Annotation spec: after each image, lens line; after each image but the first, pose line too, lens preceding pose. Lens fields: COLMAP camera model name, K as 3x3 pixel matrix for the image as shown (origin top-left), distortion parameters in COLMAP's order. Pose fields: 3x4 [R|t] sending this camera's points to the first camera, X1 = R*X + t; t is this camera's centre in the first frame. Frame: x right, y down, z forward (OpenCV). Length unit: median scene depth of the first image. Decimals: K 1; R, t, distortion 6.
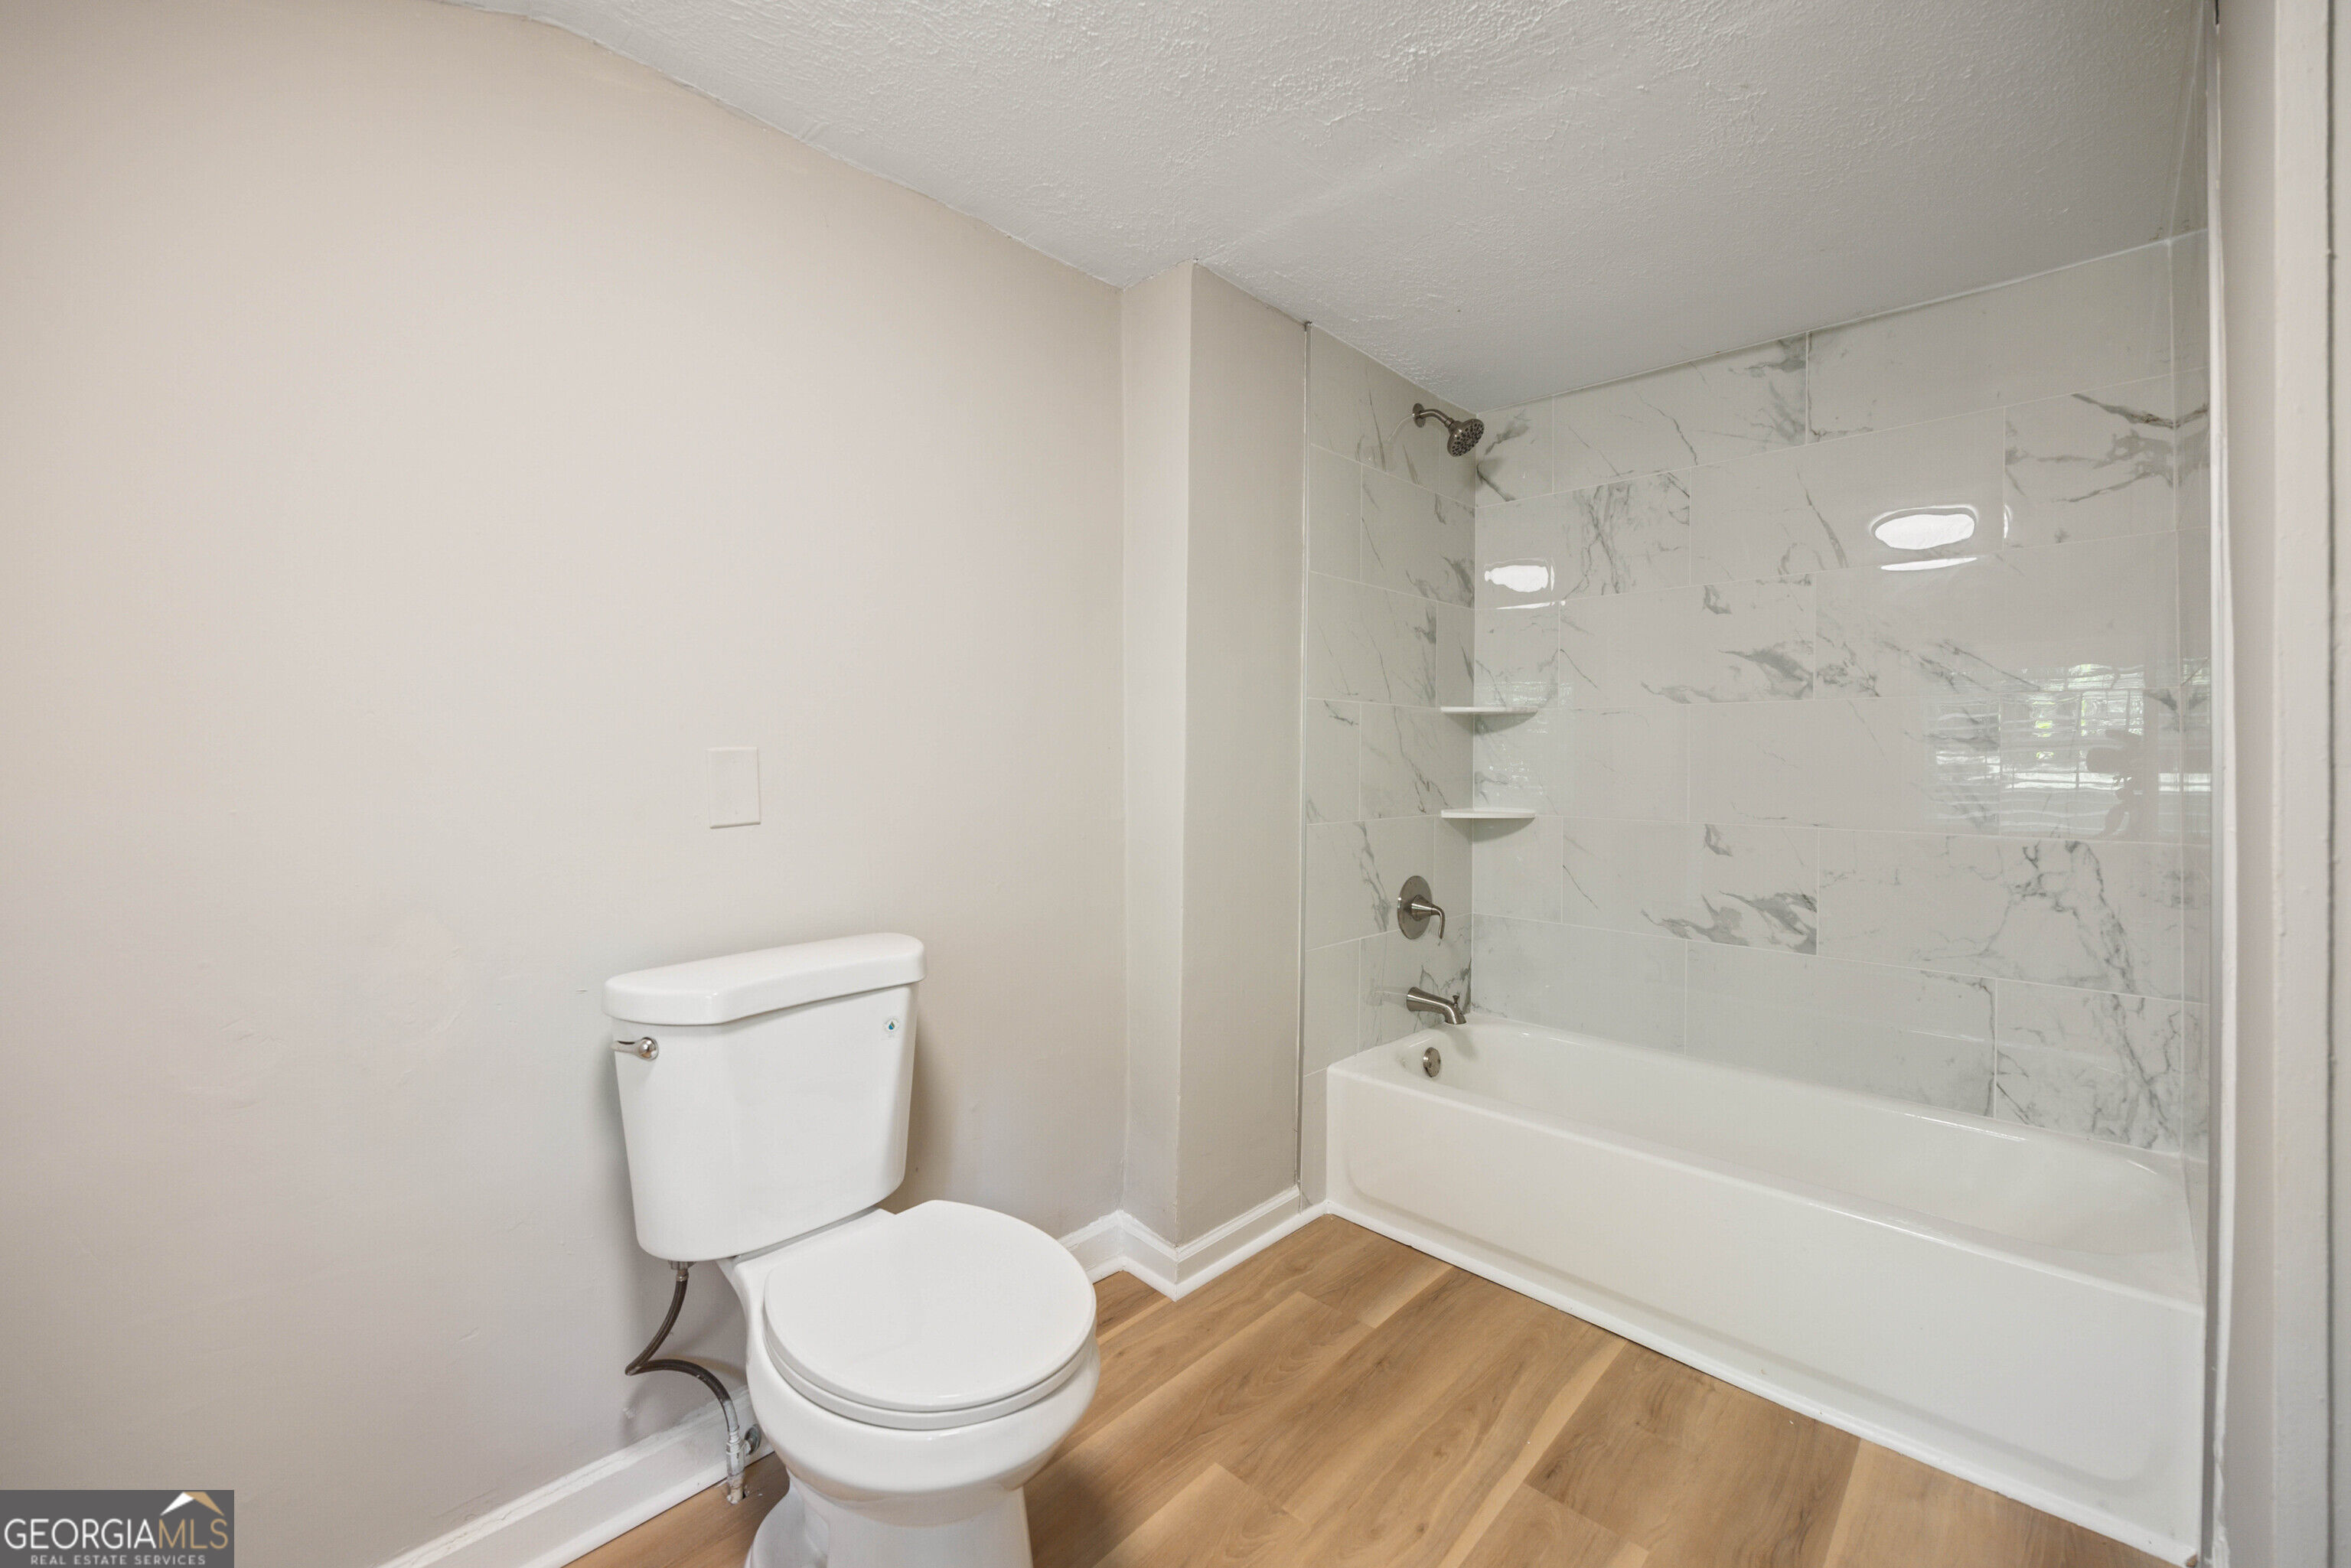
lens RADIAL K [[909.6, 0, 1148.3], [0, 909.6, 774.8], [0, 0, 1]] dist [-0.000546, 0.000117]
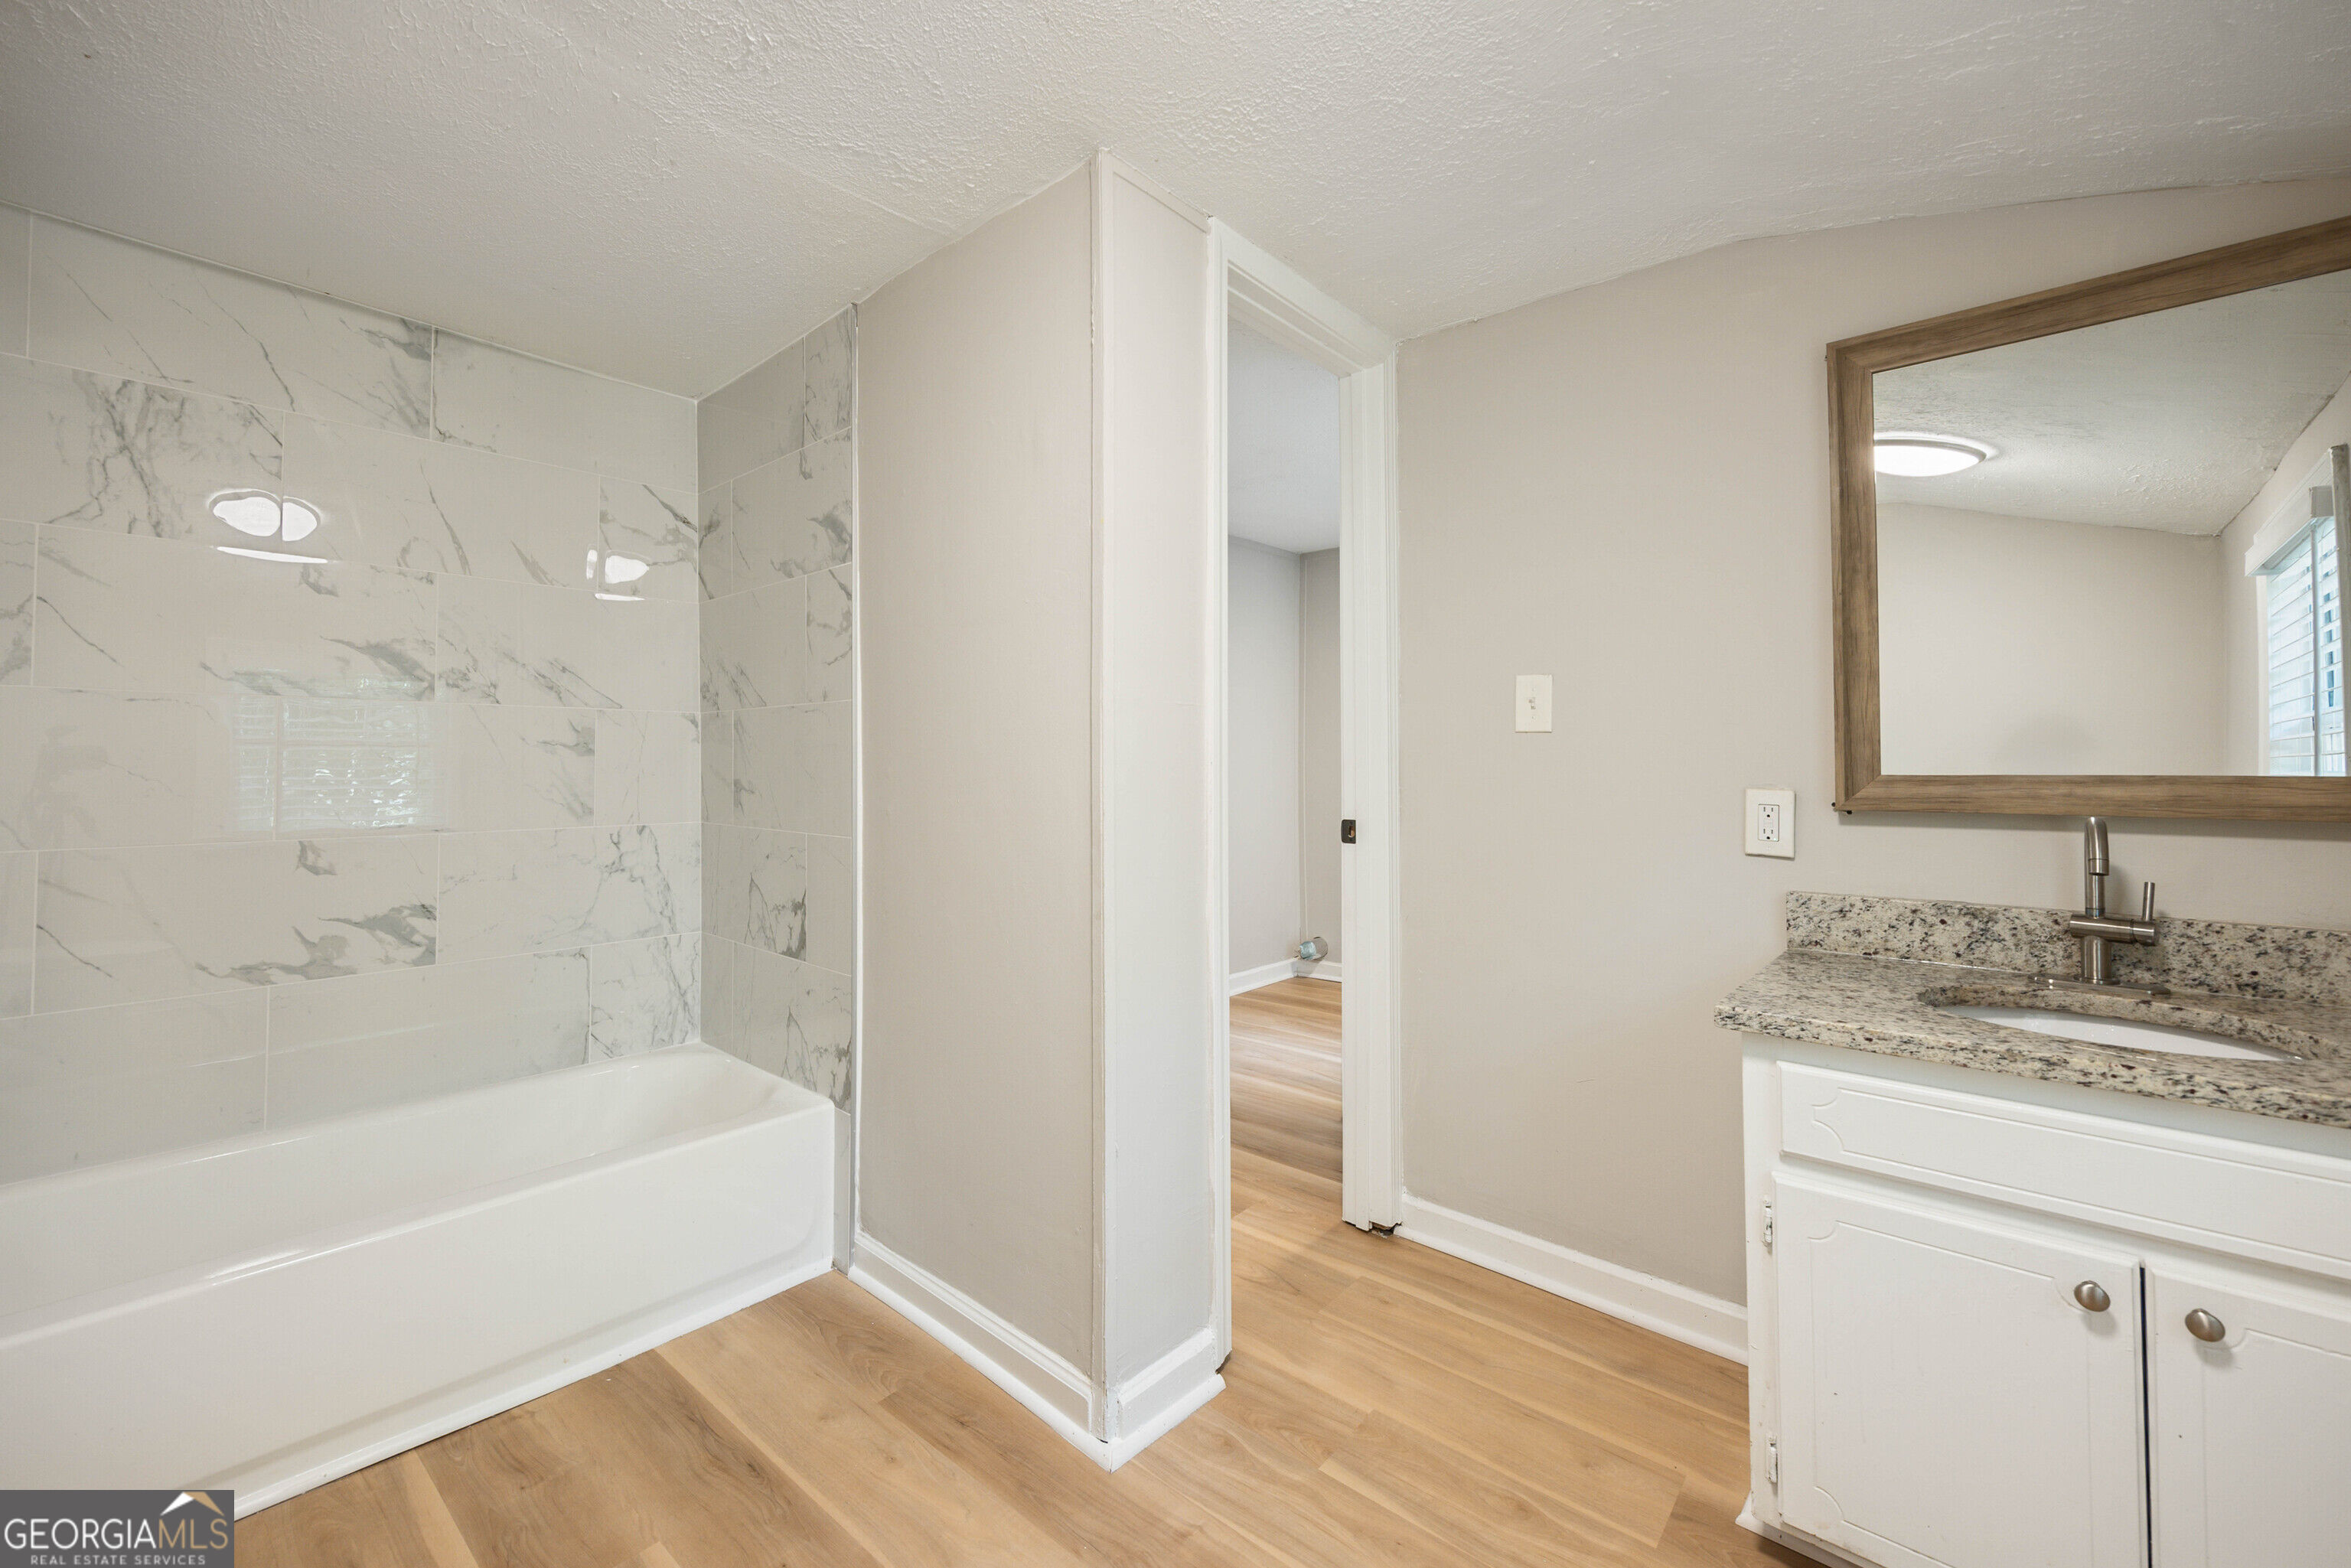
lens RADIAL K [[938.4, 0, 1147.1], [0, 938.4, 755.1], [0, 0, 1]] dist [-0.012526, 0.000111]
pose [[-0.031874, 0.008897, 0.999452, -0.293462], [0.020542, 0.999755, -0.008245, -0.001809], [-0.999281, 0.020268, -0.032049, 0.272036]]
